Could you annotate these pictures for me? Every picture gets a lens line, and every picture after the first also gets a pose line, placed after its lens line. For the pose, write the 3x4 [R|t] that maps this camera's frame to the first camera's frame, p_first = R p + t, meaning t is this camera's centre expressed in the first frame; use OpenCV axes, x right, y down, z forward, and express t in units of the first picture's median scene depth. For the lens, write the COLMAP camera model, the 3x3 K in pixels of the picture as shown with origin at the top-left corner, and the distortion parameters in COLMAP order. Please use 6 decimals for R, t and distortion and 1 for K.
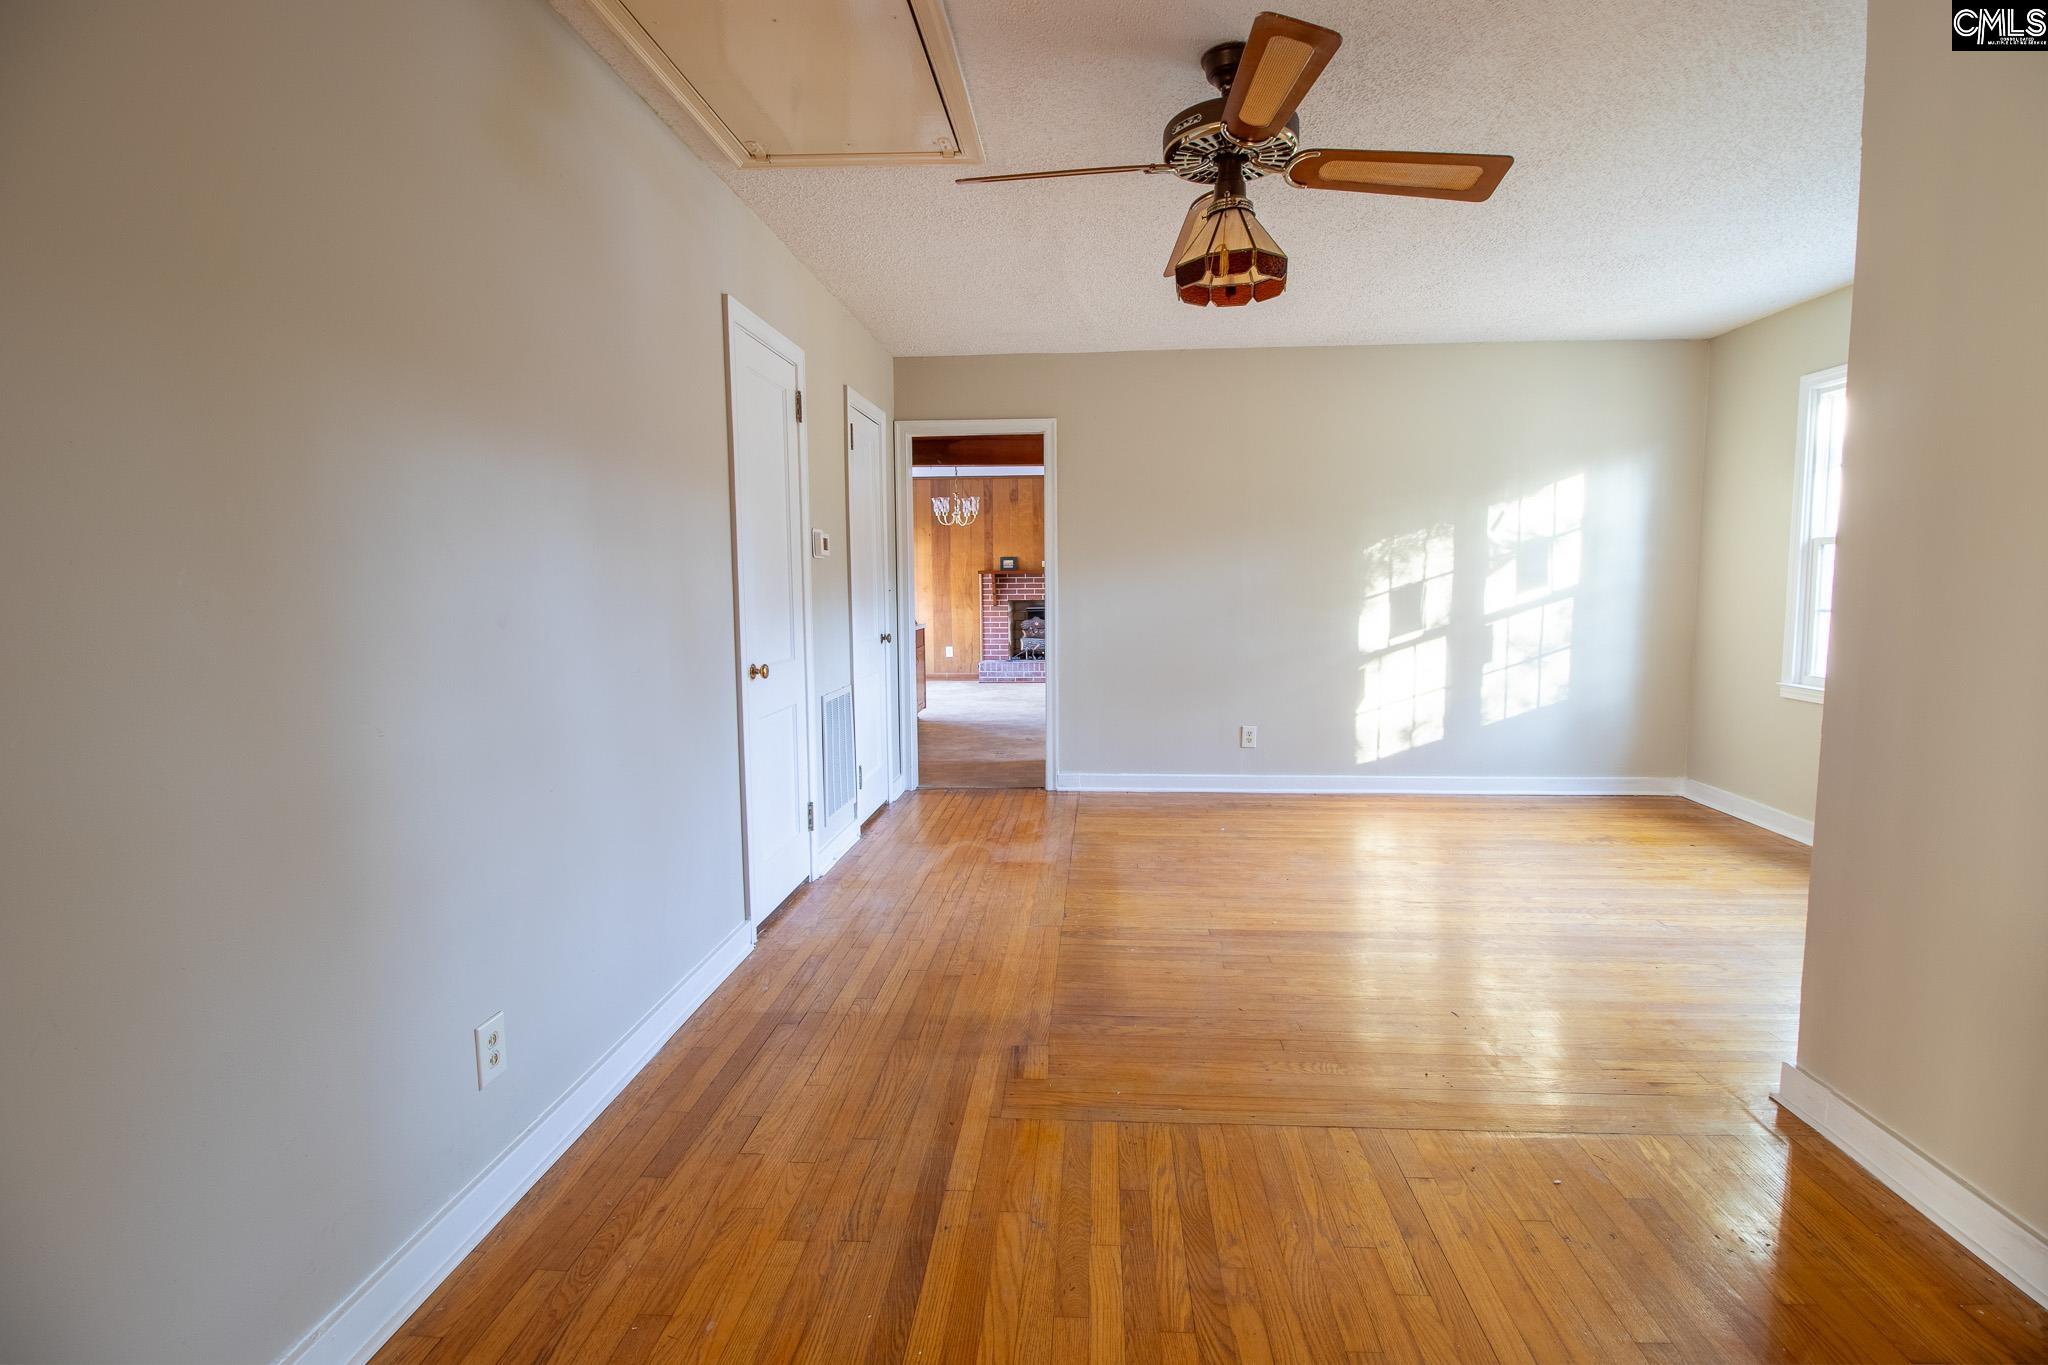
lens RADIAL K [[951.1, 0, 1031.6], [0, 951.1, 679.5], [0, 0, 1]] dist [-0.003333, -0.010747]
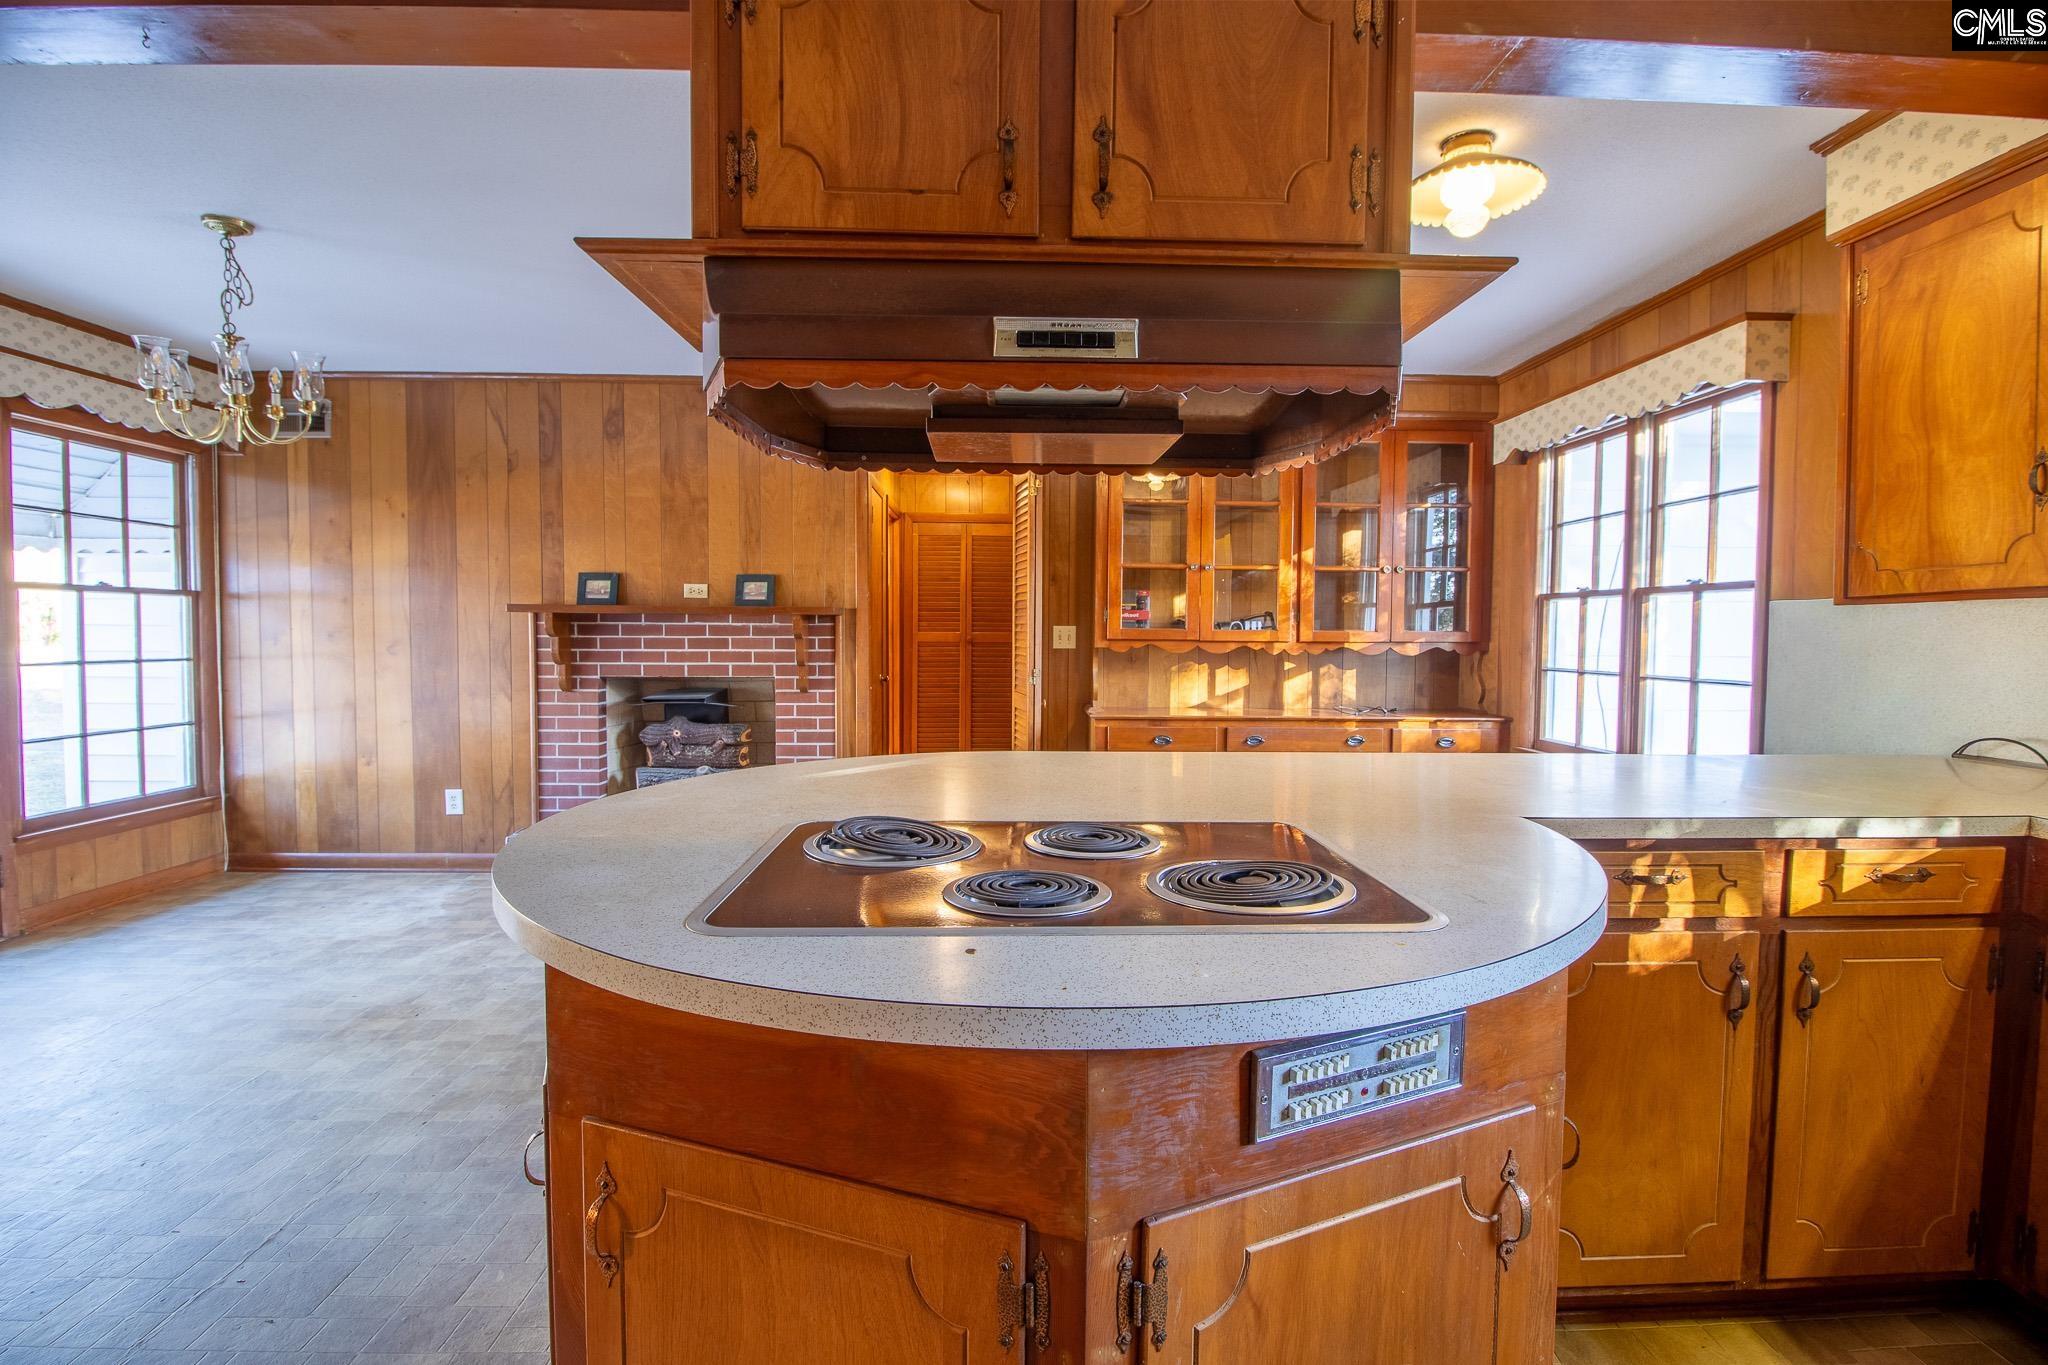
lens RADIAL K [[951.1, 0, 1032.7], [0, 951.1, 670.4], [0, 0, 1]] dist [-0.003333, -0.010747]
pose [[0.994668, 0.010690, 0.102571, 0.269932], [-0.003283, 0.997391, -0.072114, -0.130179], [-0.103074, 0.071393, 0.992108, 1.301180]]
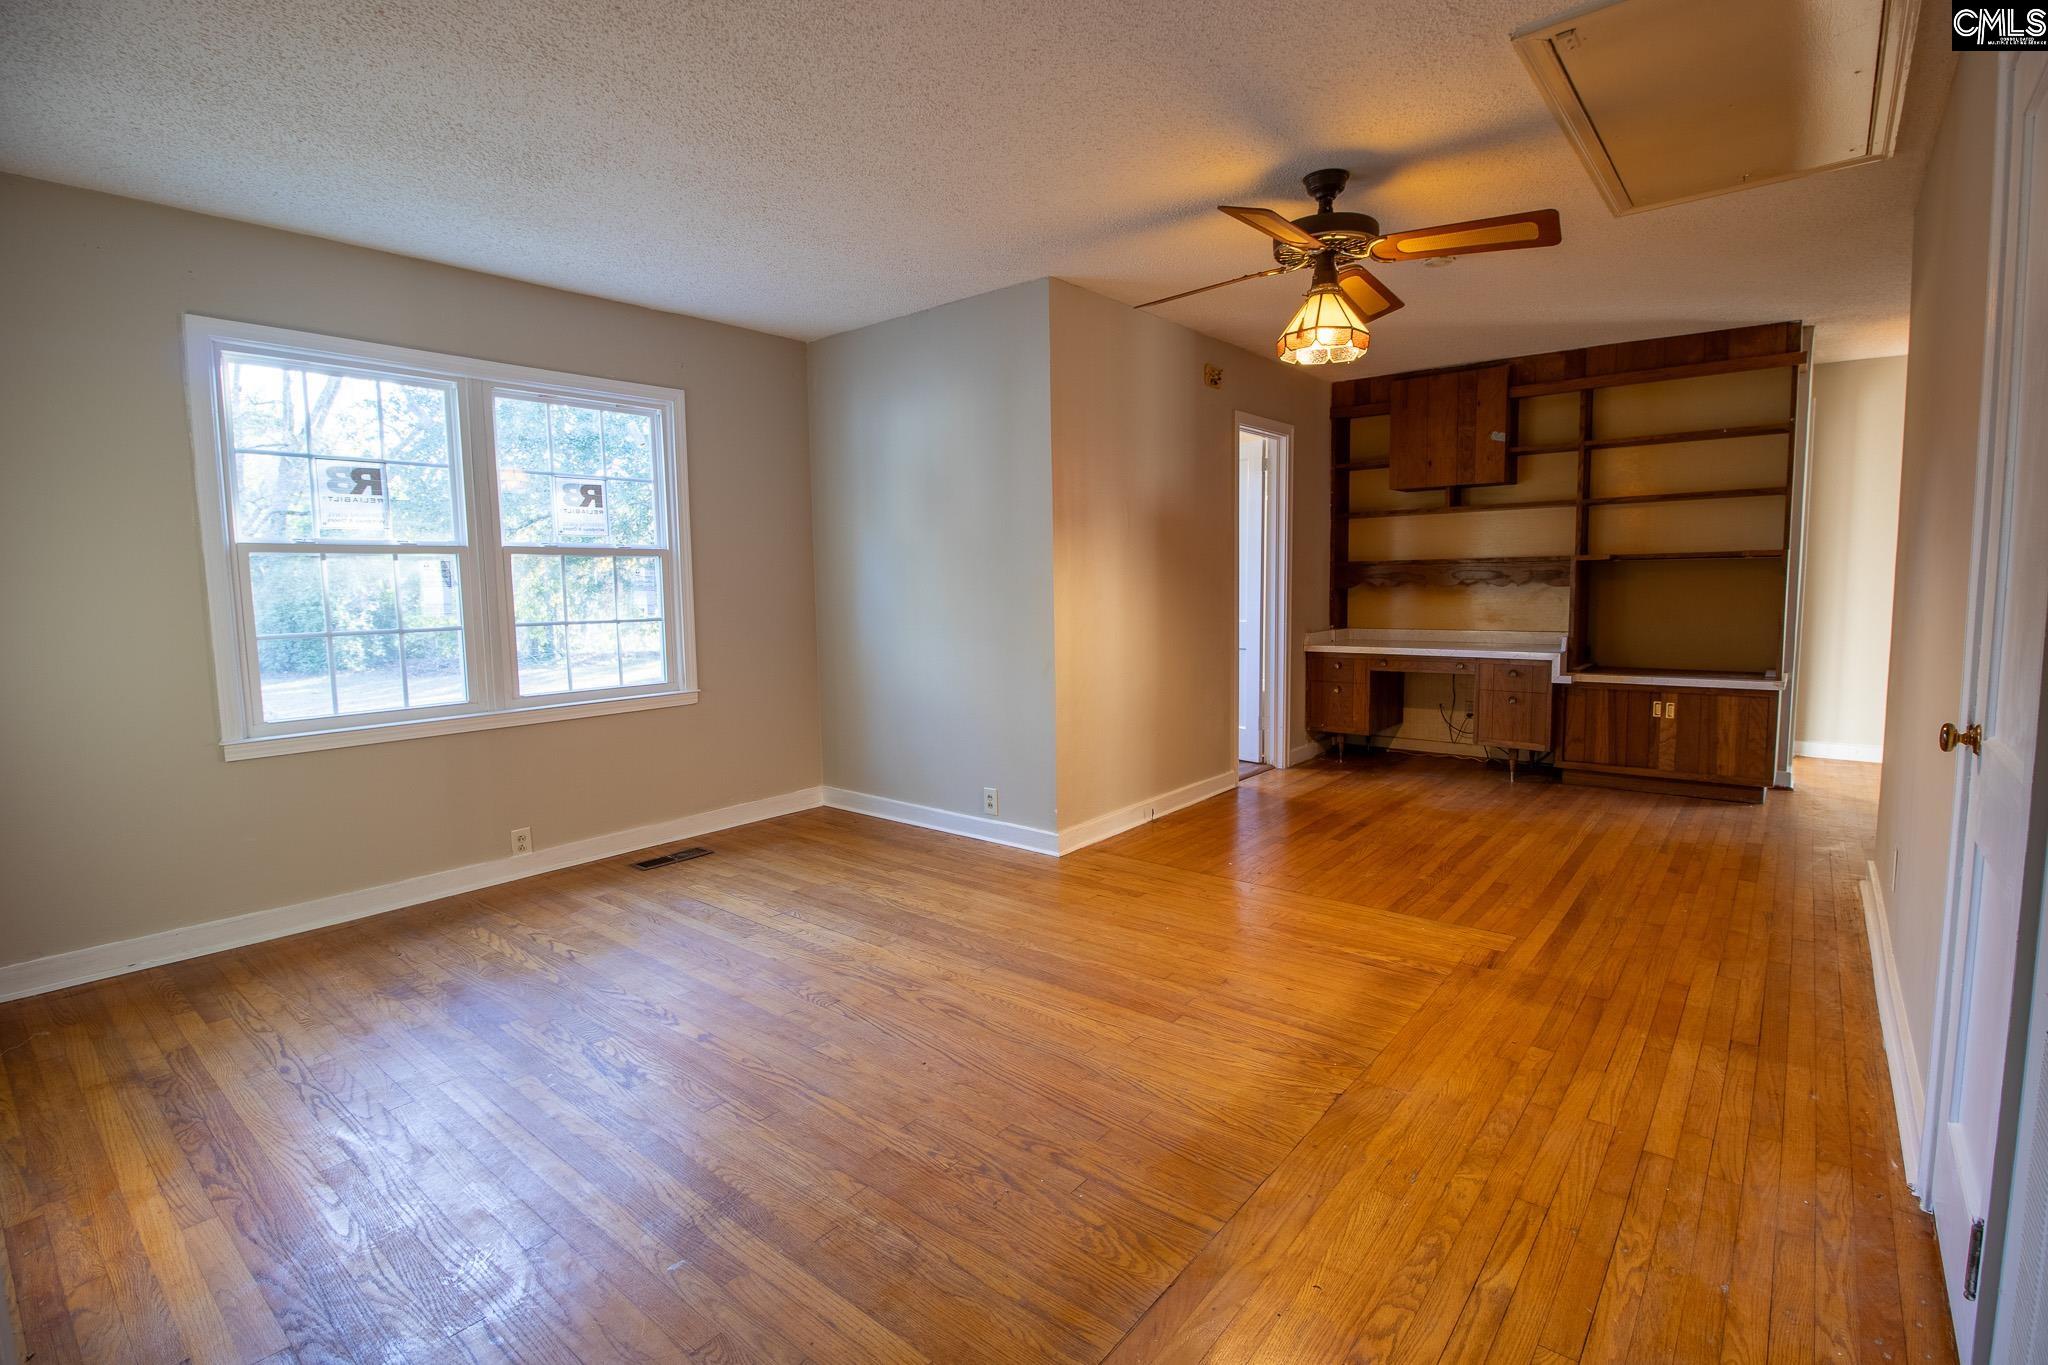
lens RADIAL K [[951.1, 0, 1032.0], [0, 951.1, 672.2], [0, 0, 1]] dist [-0.003333, -0.010747]
pose [[-0.817727, -0.037009, 0.574416, -0.103335], [0.080861, 0.980649, 0.178296, -0.110555], [-0.569899, 0.192245, -0.798910, 1.058015]]
